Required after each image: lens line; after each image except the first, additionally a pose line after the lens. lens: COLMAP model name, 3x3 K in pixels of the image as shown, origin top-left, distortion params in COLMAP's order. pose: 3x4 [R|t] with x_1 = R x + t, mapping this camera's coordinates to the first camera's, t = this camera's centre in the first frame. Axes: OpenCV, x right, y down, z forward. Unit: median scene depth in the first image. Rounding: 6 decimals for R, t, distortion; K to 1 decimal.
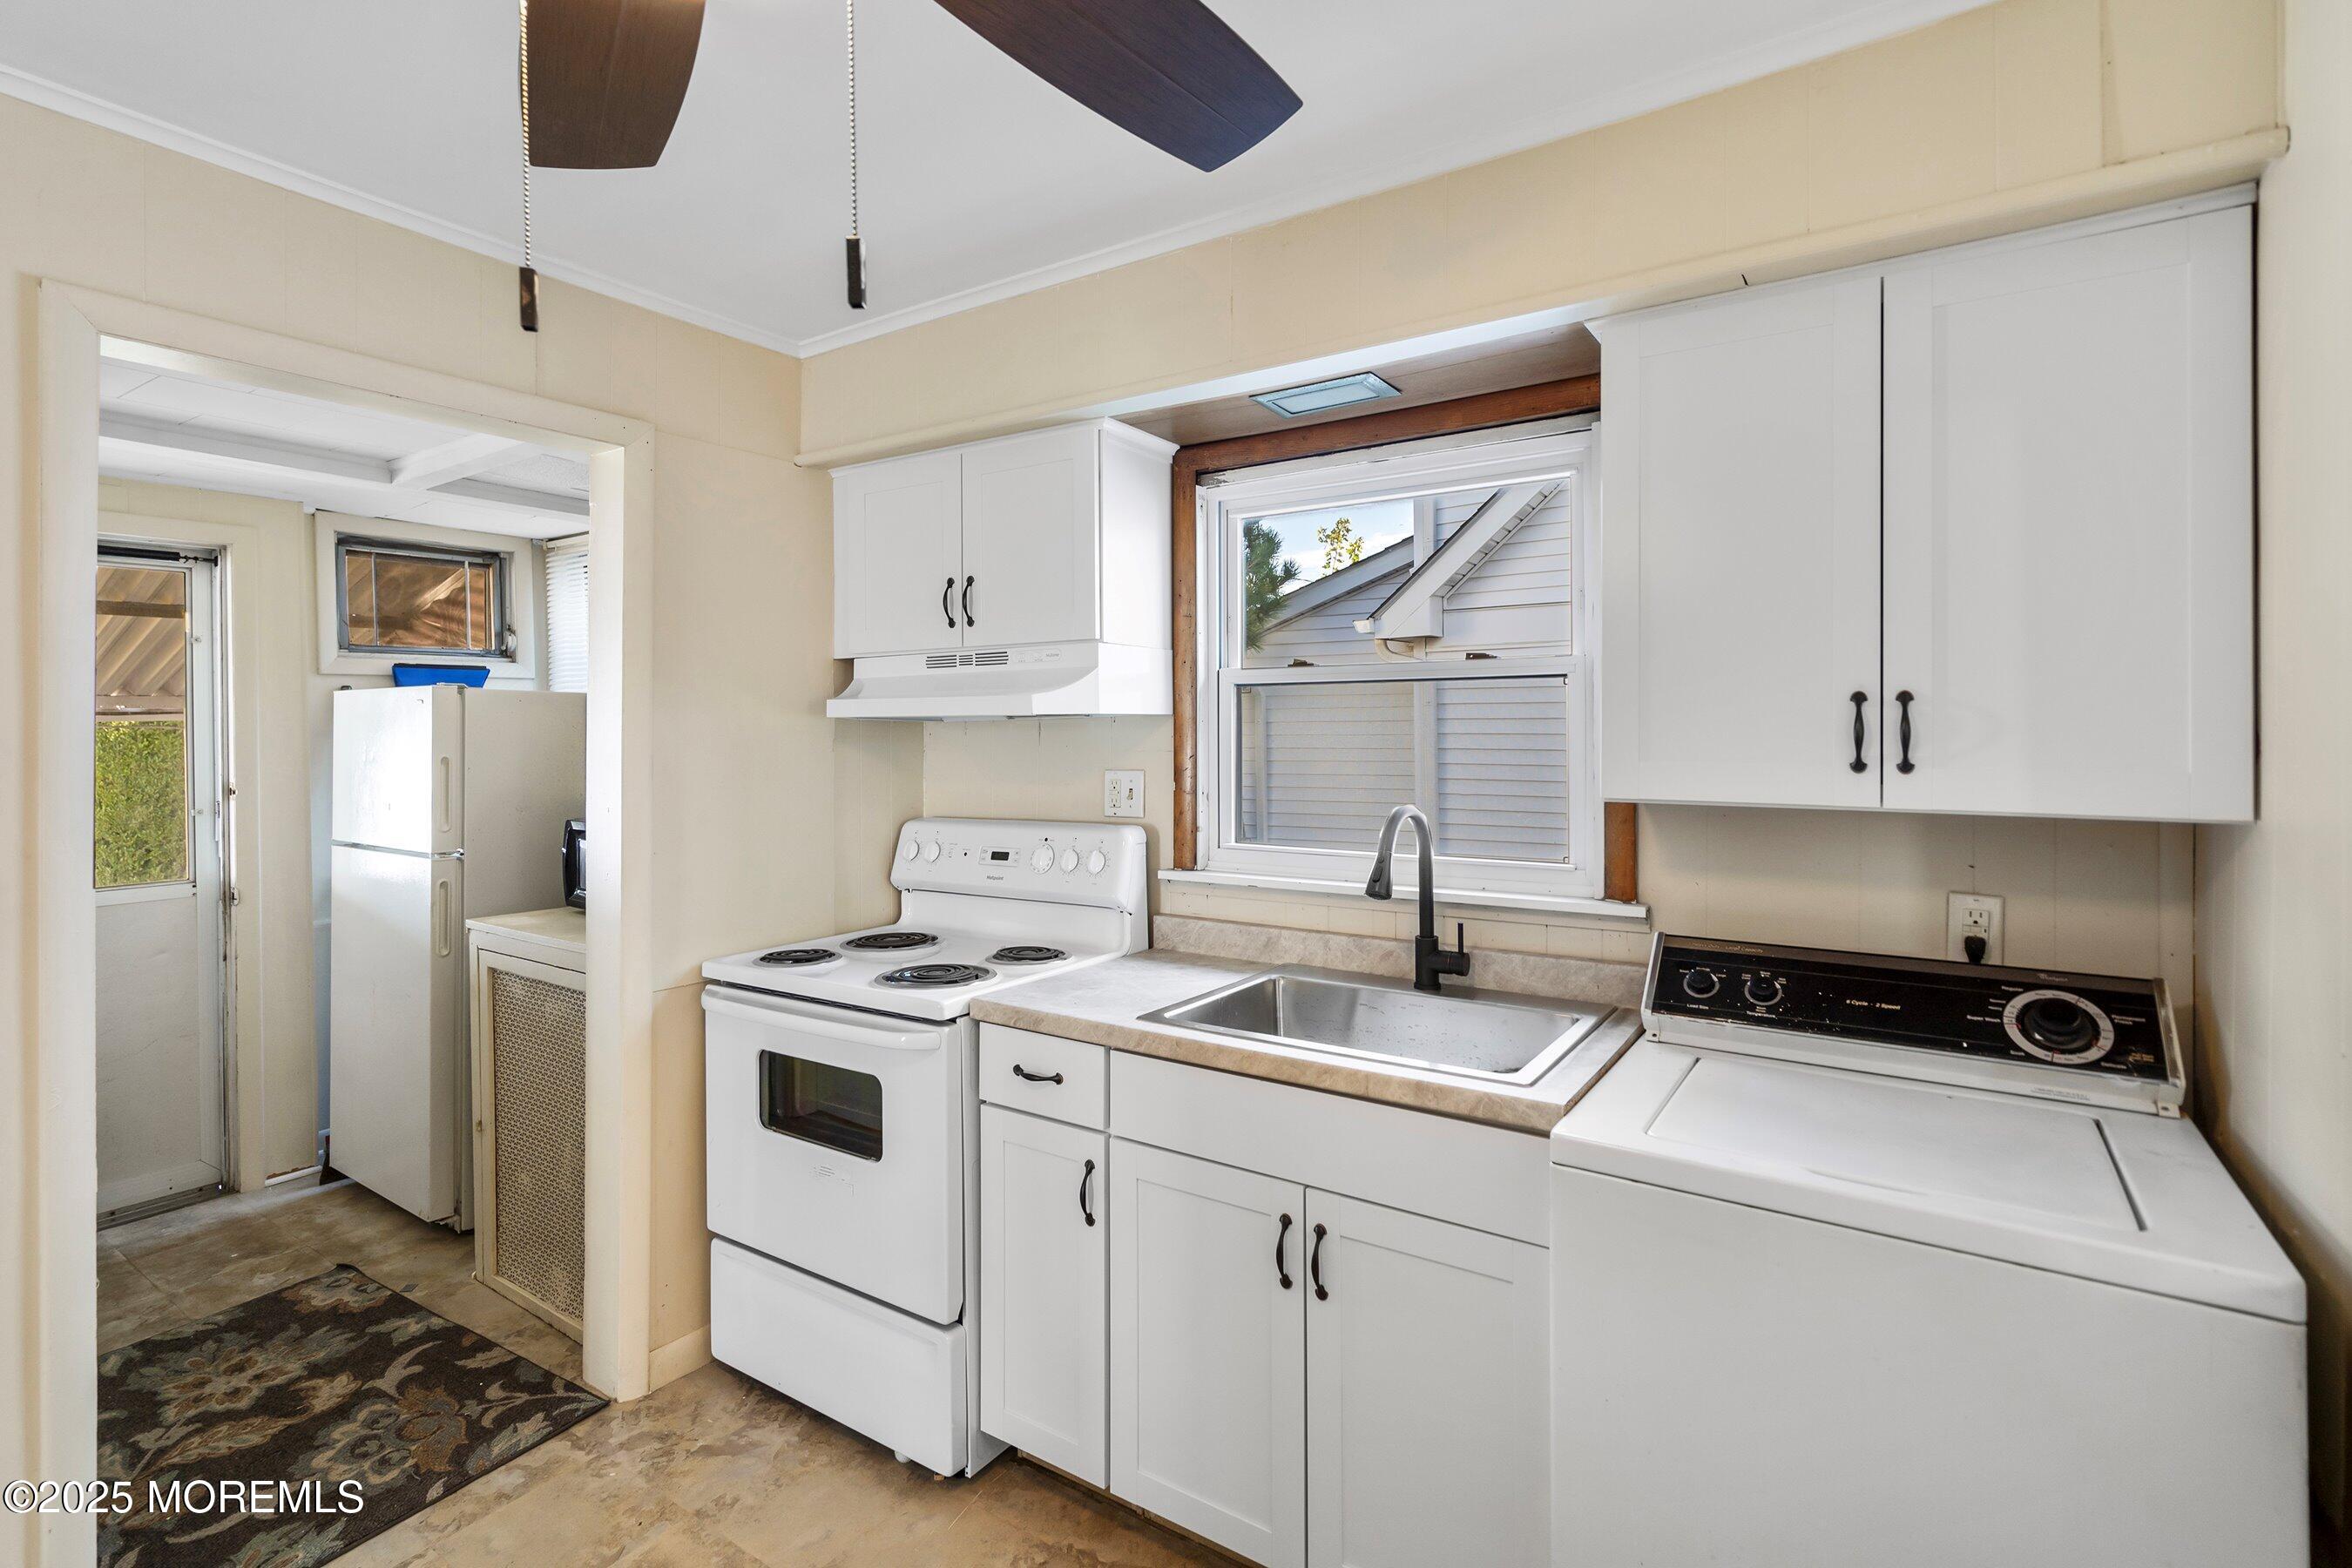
lens RADIAL K [[1106.3, 0, 1172.1], [0, 1106.3, 724.3], [0, 0, 1]] dist [0.001900, 0.000206]
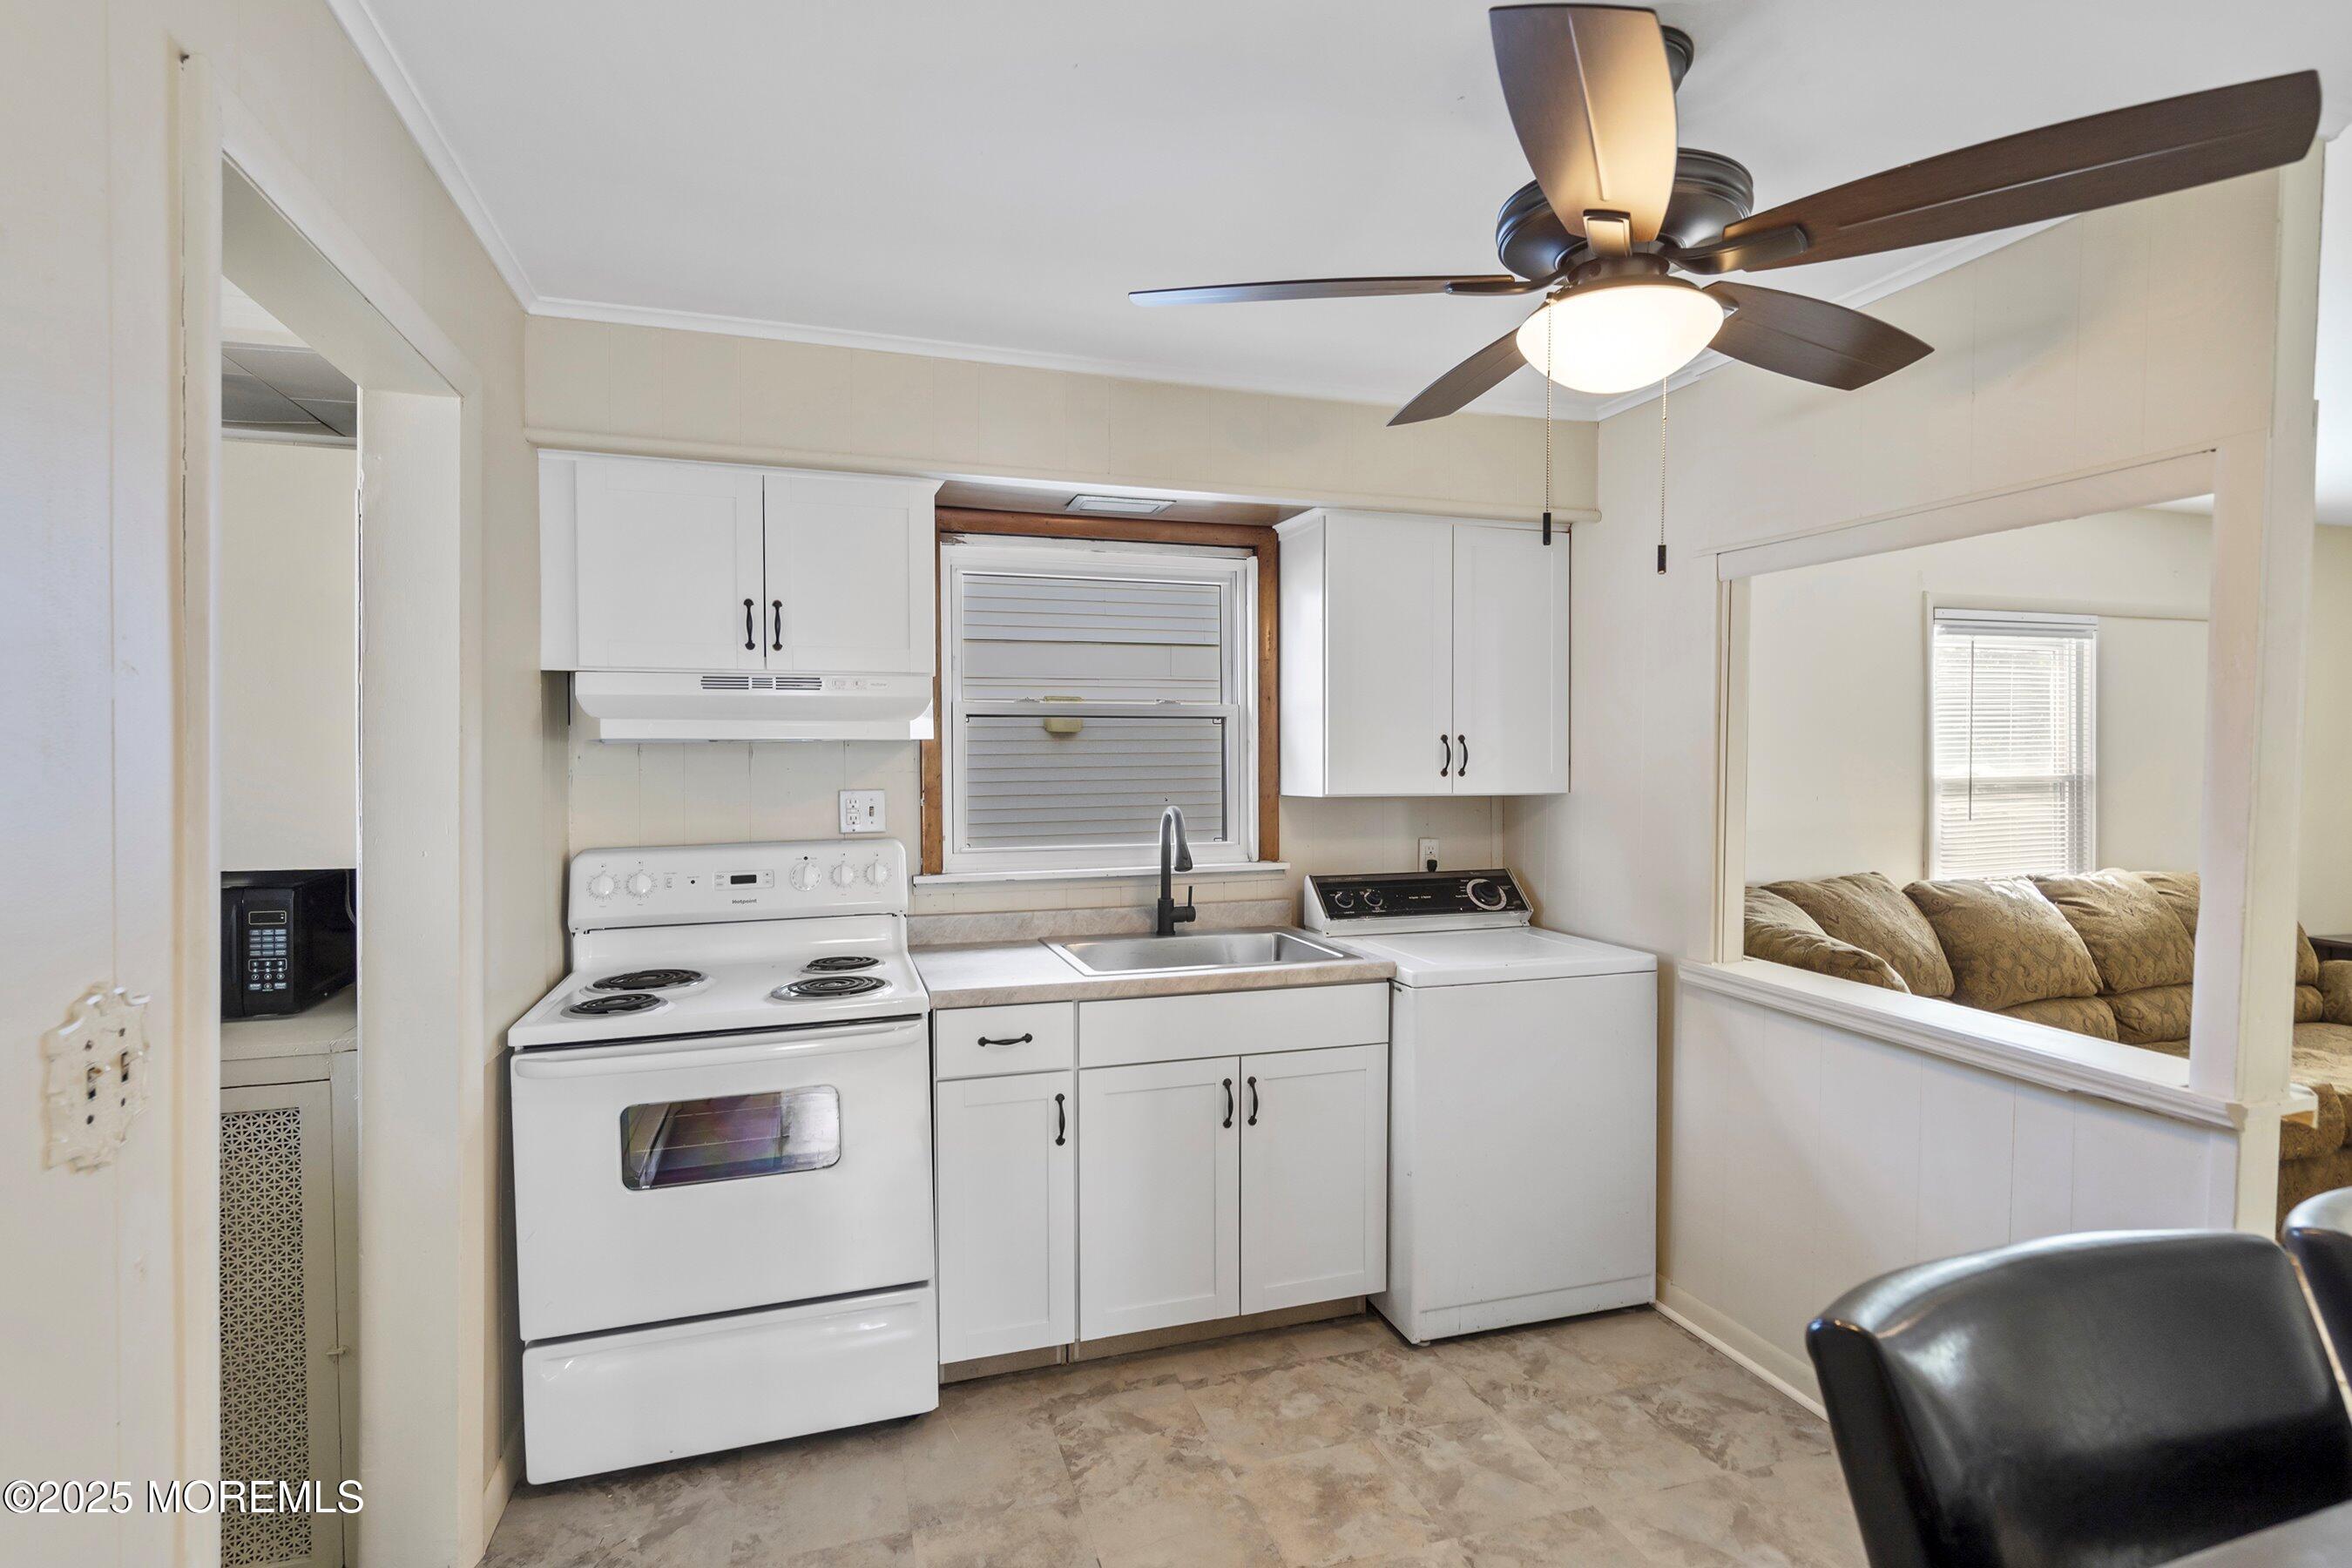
lens RADIAL K [[1130.8, 0, 1127.3], [0, 1130.8, 774.1], [0, 0, 1]] dist [0.002770, 0.000715]
pose [[0.634259, -0.012870, 0.773013, -0.929661], [-0.007080, 0.999723, 0.022454, -0.001152], [-0.773088, -0.019715, 0.633992, 0.116963]]
